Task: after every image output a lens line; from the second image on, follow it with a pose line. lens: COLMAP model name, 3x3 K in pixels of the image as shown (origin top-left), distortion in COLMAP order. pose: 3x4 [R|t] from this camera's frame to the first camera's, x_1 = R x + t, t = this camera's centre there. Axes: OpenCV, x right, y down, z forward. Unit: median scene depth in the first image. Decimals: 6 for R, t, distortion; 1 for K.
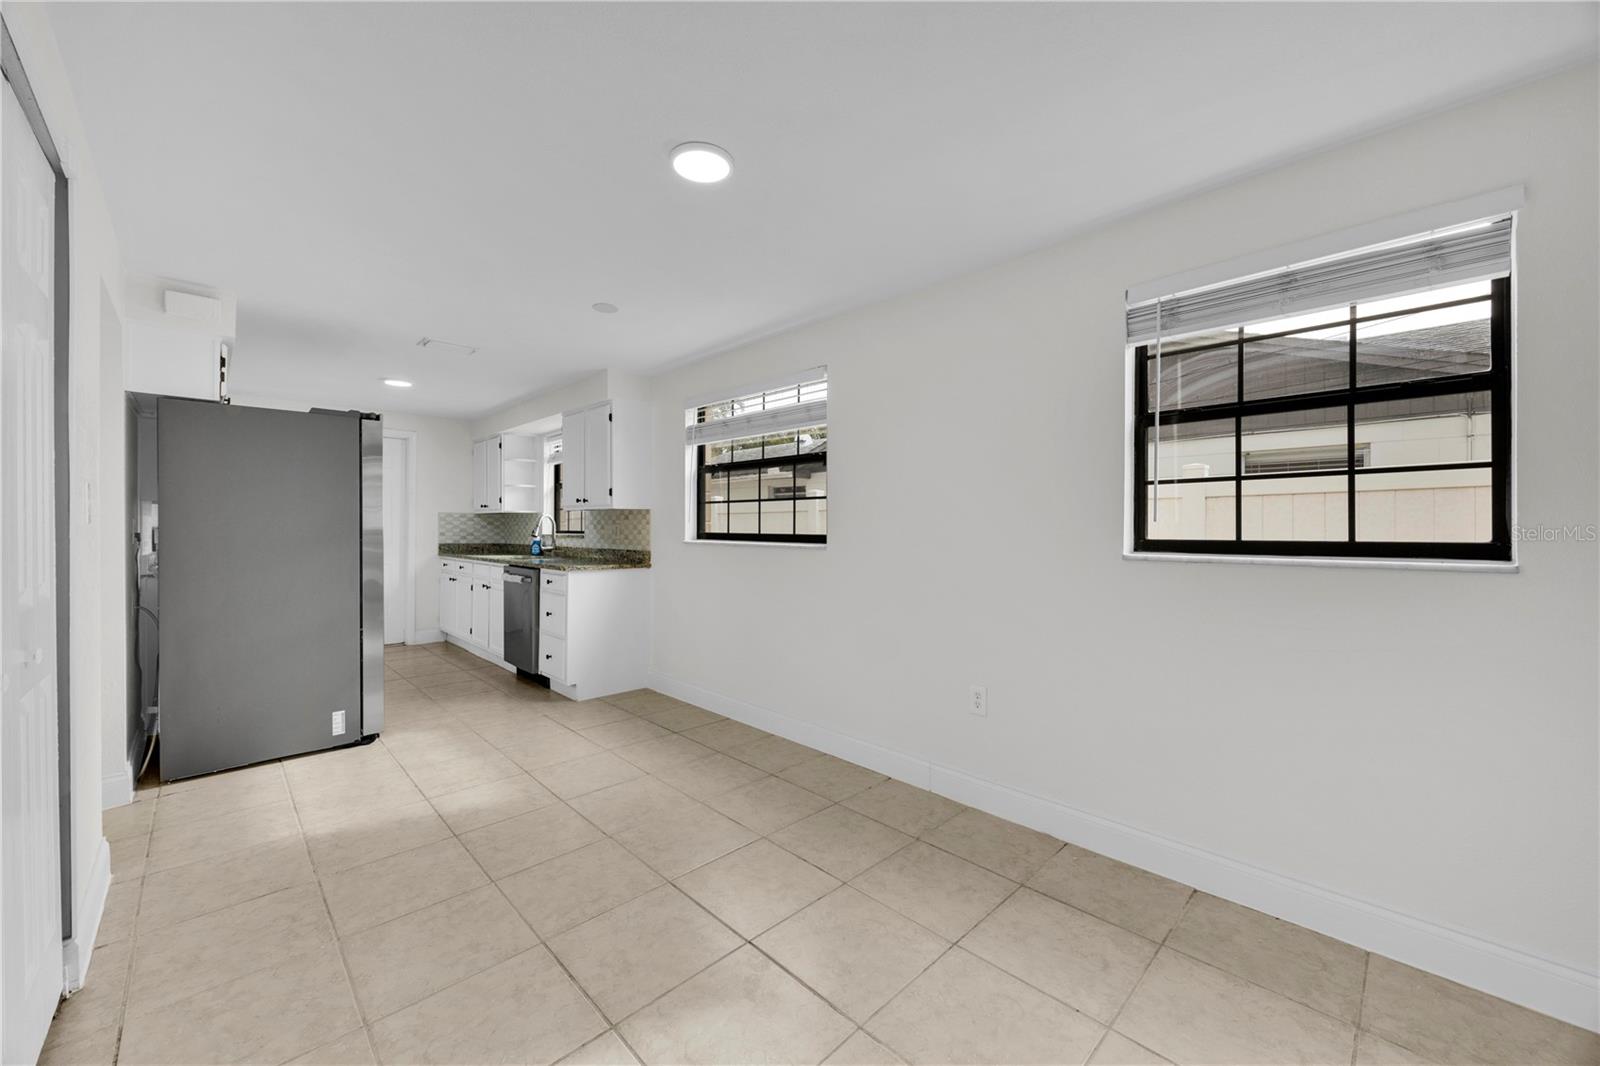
lens RADIAL K [[614.3, 0, 810.3], [0, 614.3, 527.6], [0, 0, 1]] dist [-0.003348, 0.000356]
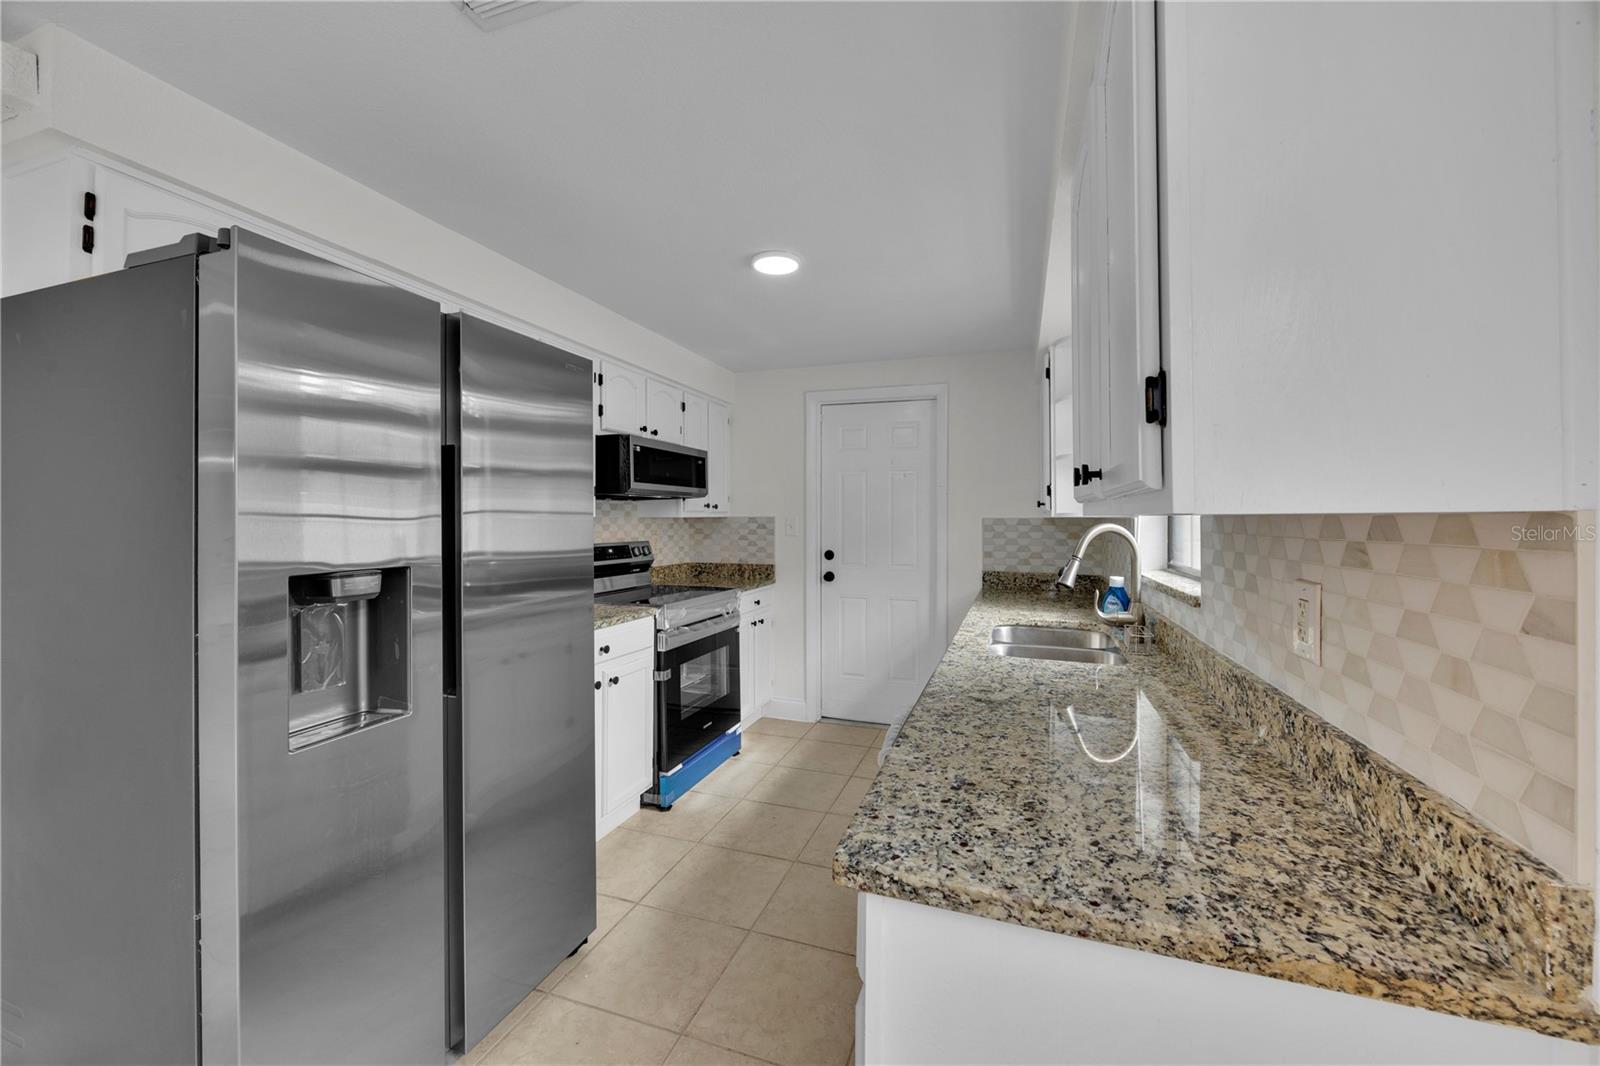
lens RADIAL K [[614.3, 0, 799.6], [0, 614.3, 525.1], [0, 0, 1]] dist [-0.003348, 0.000356]
pose [[0.432892, 0.004013, -0.901437, -0.220806], [0.000380, 0.999989, 0.004635, -0.027174], [0.901446, -0.002349, 0.432886, 0.819057]]
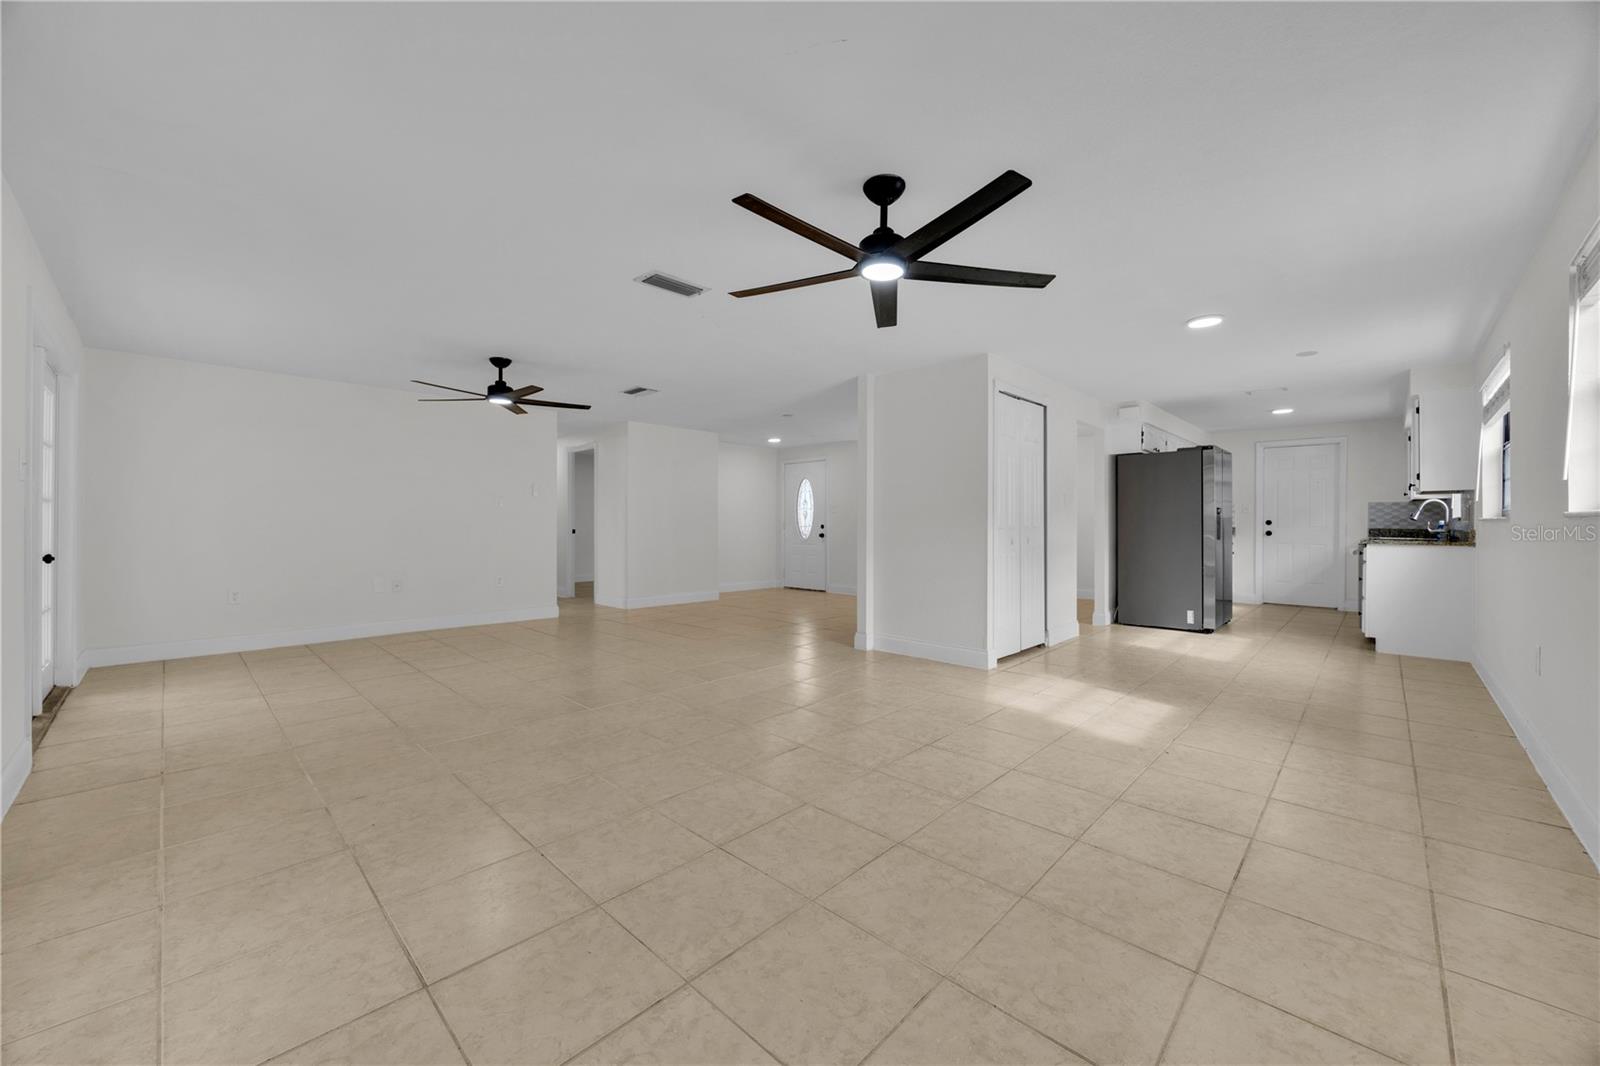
lens RADIAL K [[614.3, 0, 795.7], [0, 614.3, 532.7], [0, 0, 1]] dist [-0.003348, 0.000356]
pose [[0.019988, 0.010423, -0.999746, 0.740860], [-0.003834, 0.999939, 0.010348, 0.036090], [0.999793, 0.003626, 0.020026, -0.157071]]
